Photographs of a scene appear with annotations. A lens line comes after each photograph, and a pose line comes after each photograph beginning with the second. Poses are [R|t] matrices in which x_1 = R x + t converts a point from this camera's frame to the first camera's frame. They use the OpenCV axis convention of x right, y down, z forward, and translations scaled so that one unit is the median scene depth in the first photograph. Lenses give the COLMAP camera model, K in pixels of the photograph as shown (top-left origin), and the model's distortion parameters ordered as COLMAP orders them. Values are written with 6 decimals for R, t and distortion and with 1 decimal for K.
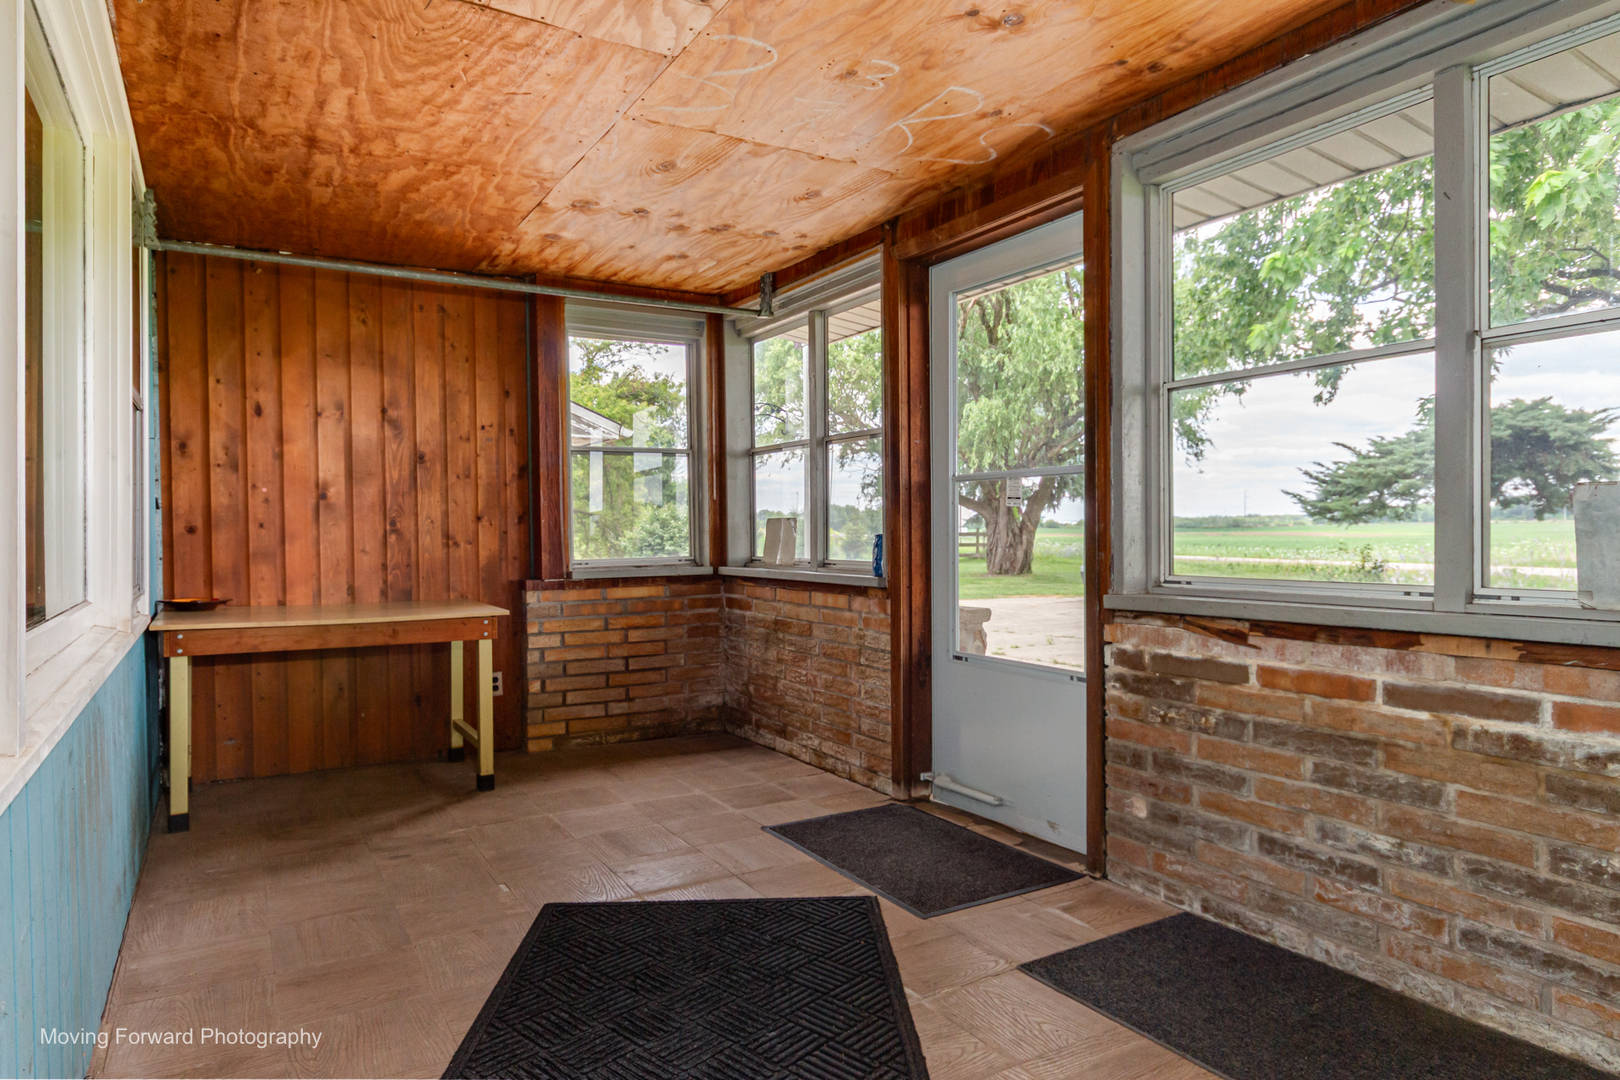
lens RADIAL K [[943.3, 0, 802.6], [0, 943.3, 537.2], [0, 0, 1]] dist [-0.007255, 0.003208]
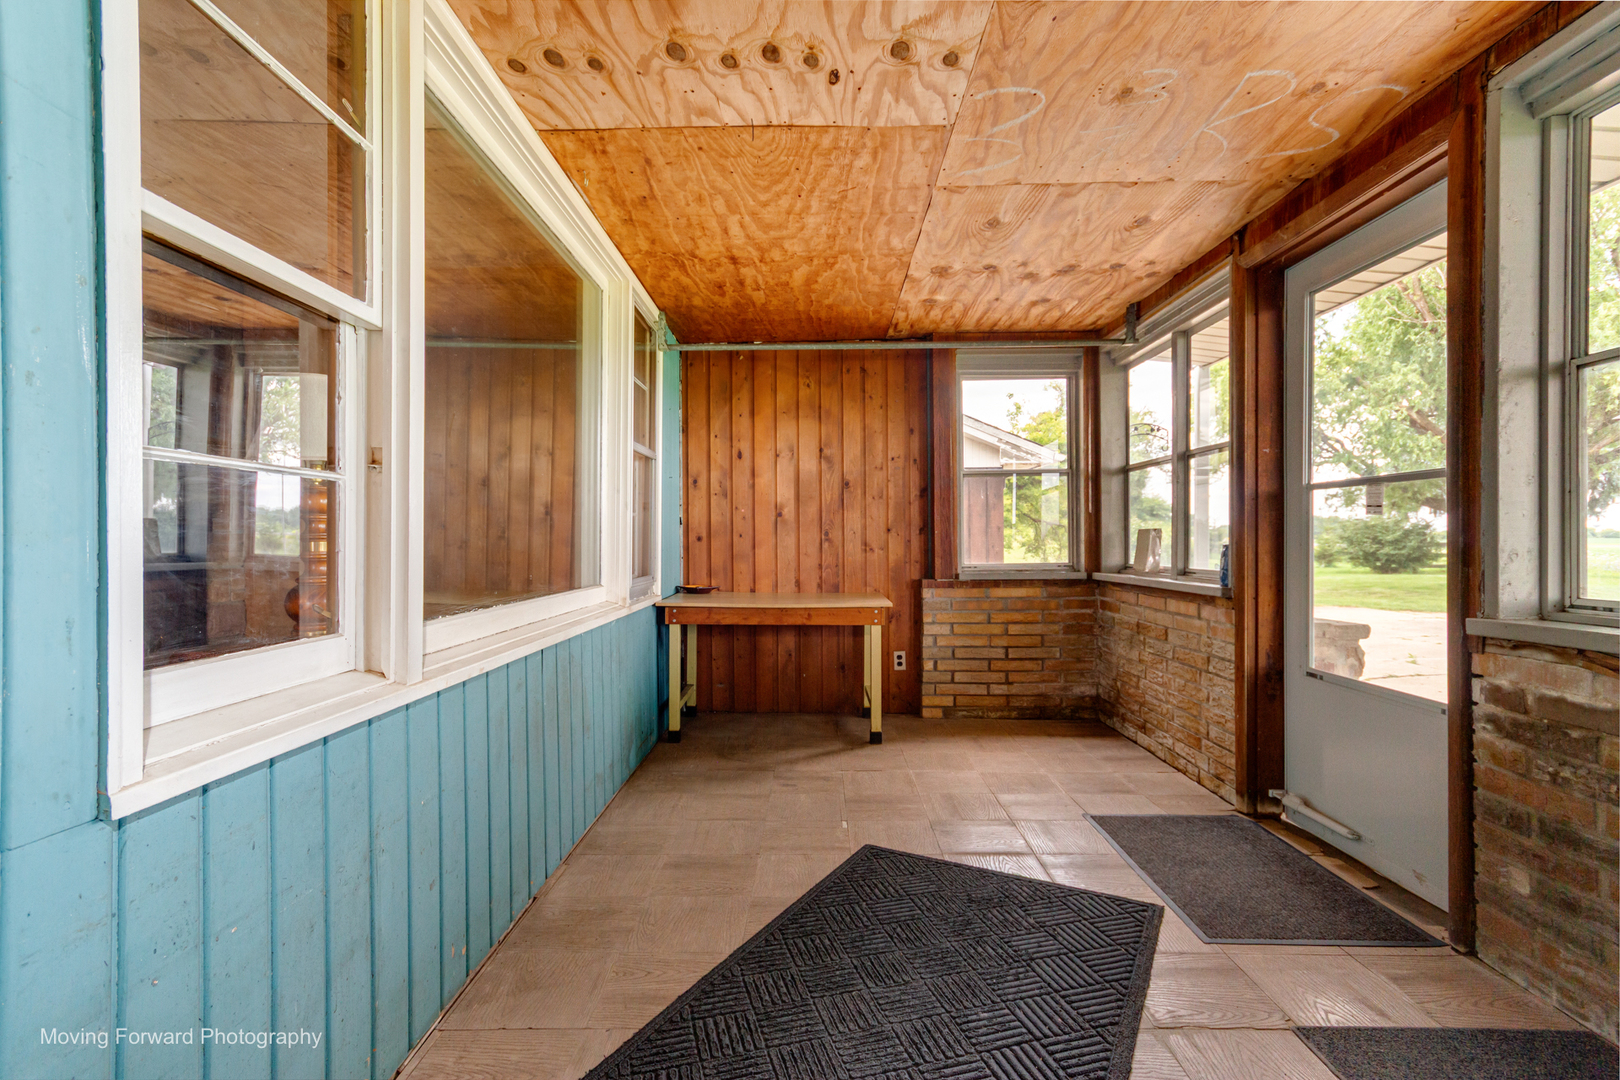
lens RADIAL K [[753.7, 0, 814.9], [0, 753.7, 541.2], [0, 0, 1]] dist [0.005438, 0.002382]
pose [[0.858326, 0.004131, -0.513089, 0.133351], [-0.006453, 0.999975, -0.002745, -0.001872], [0.513065, 0.005667, 0.858331, 0.092945]]
